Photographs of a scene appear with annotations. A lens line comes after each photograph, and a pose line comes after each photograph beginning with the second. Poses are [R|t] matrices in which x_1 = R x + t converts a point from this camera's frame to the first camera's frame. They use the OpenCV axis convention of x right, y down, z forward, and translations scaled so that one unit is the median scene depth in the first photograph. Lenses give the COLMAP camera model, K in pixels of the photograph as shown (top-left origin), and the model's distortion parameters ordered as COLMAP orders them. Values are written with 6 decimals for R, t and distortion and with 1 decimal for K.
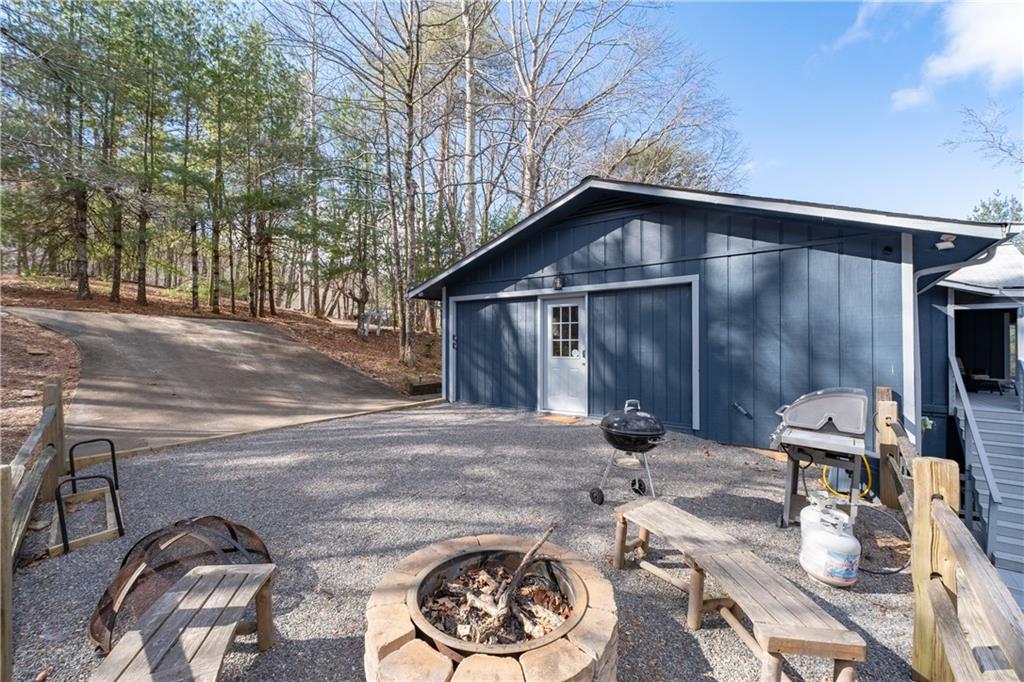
lens RADIAL K [[428.7, 0, 512.0], [0, 428.7, 341.0], [0, 0, 1]] dist [-0.001311, -0.000185]
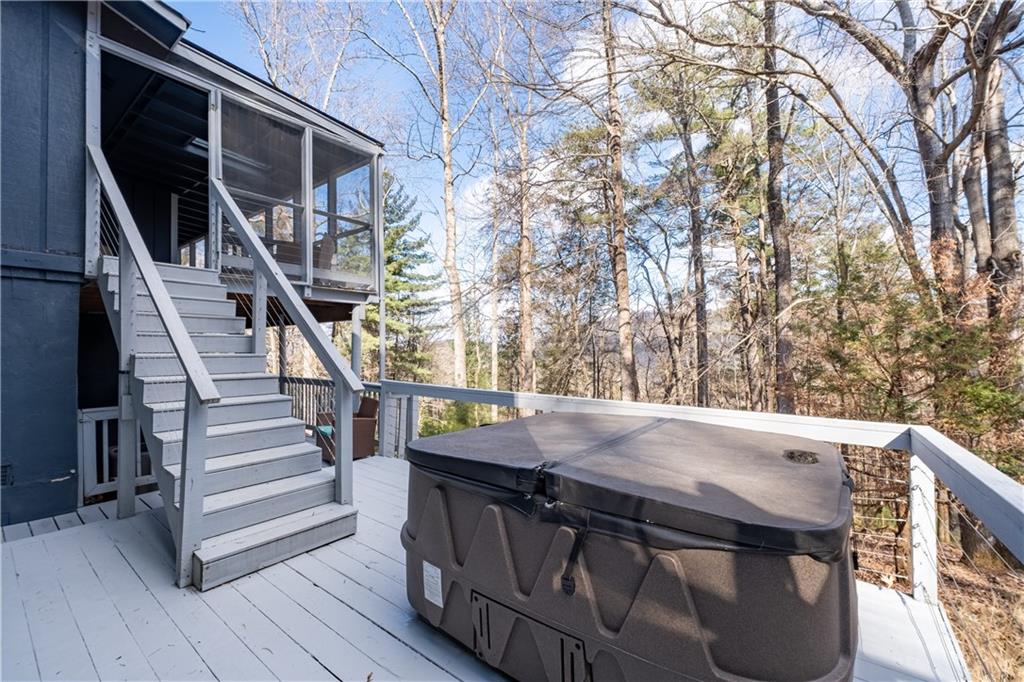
lens RADIAL K [[432.8, 0, 512.0], [0, 432.8, 341.0], [0, 0, 1]] dist [-0.001488, 0.000216]
pose [[0.018884, 0.016944, 0.999678, 0.584543], [-0.001869, 0.999855, -0.016911, 0.246974], [-0.999820, -0.001549, 0.018913, 0.551262]]
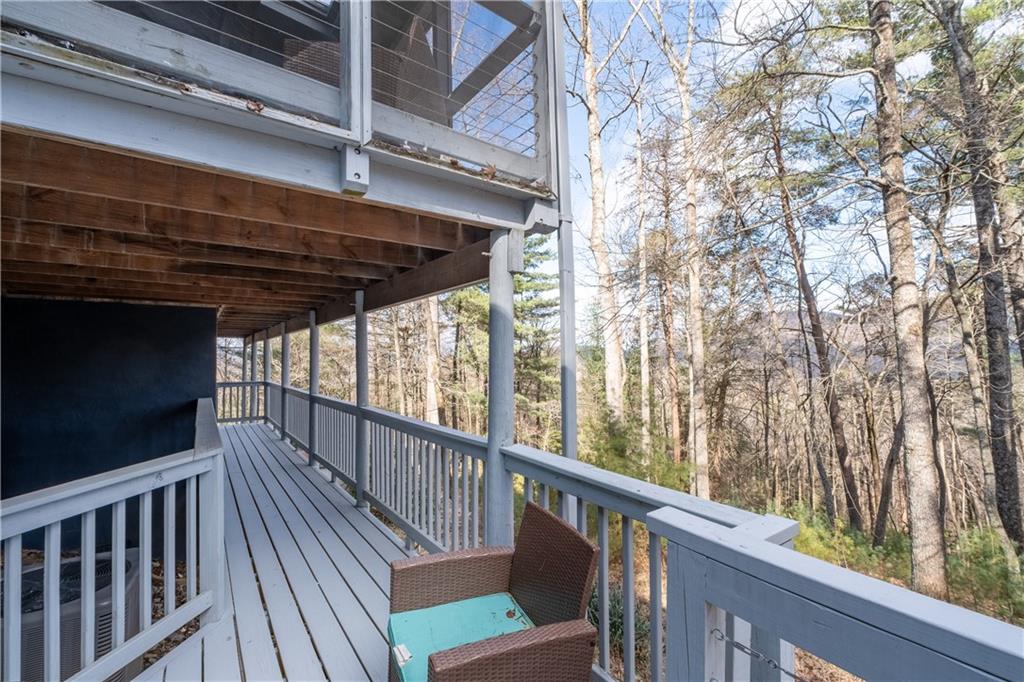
lens RADIAL K [[428.7, 0, 512.0], [0, 428.7, 341.0], [0, 0, 1]] dist [-0.001311, -0.000185]
pose [[0.280470, 0.027005, 0.959483, 1.053860], [0.006500, 0.999528, -0.030032, 0.247975], [-0.959841, 0.014660, 0.280162, 0.745519]]
